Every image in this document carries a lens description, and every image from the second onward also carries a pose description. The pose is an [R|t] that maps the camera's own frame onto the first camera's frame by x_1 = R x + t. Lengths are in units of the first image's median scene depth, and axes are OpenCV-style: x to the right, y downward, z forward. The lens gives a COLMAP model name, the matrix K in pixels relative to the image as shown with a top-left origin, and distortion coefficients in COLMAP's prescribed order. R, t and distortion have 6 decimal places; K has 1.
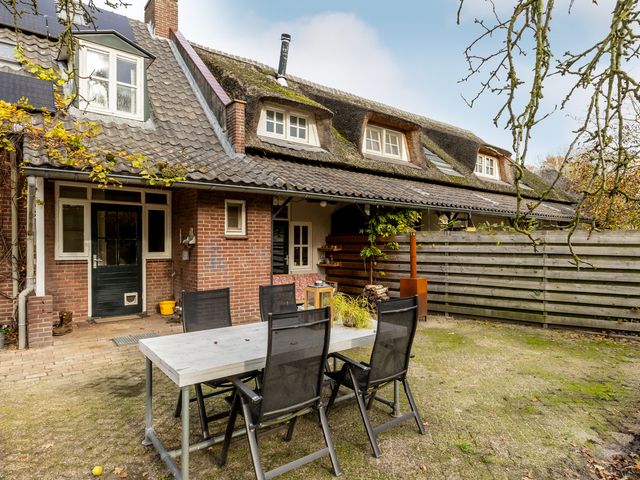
lens RADIAL K [[399.2, 0, 320.0], [0, 399.2, 240.0], [0, 0, 1]] dist [0.002032, 0.001224]
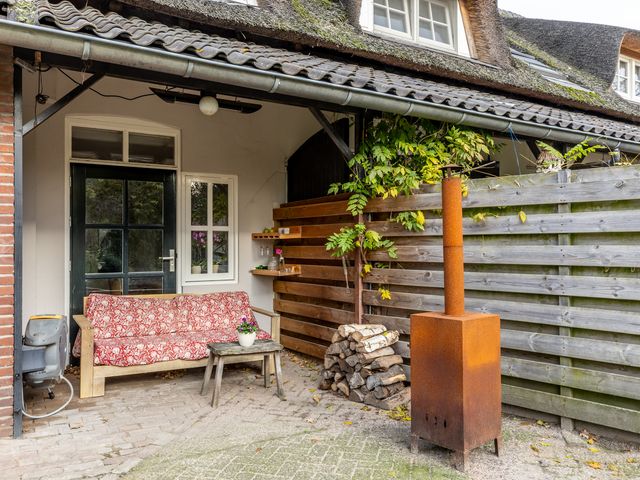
lens RADIAL K [[517.2, 0, 308.0], [0, 517.2, 237.9], [0, 0, 1]] dist [0.022217, -0.002393]
pose [[0.991598, -0.008007, -0.129111, 0.151435], [0.007579, 0.999964, -0.003800, 0.031445], [0.129136, 0.002790, 0.991623, 0.507578]]
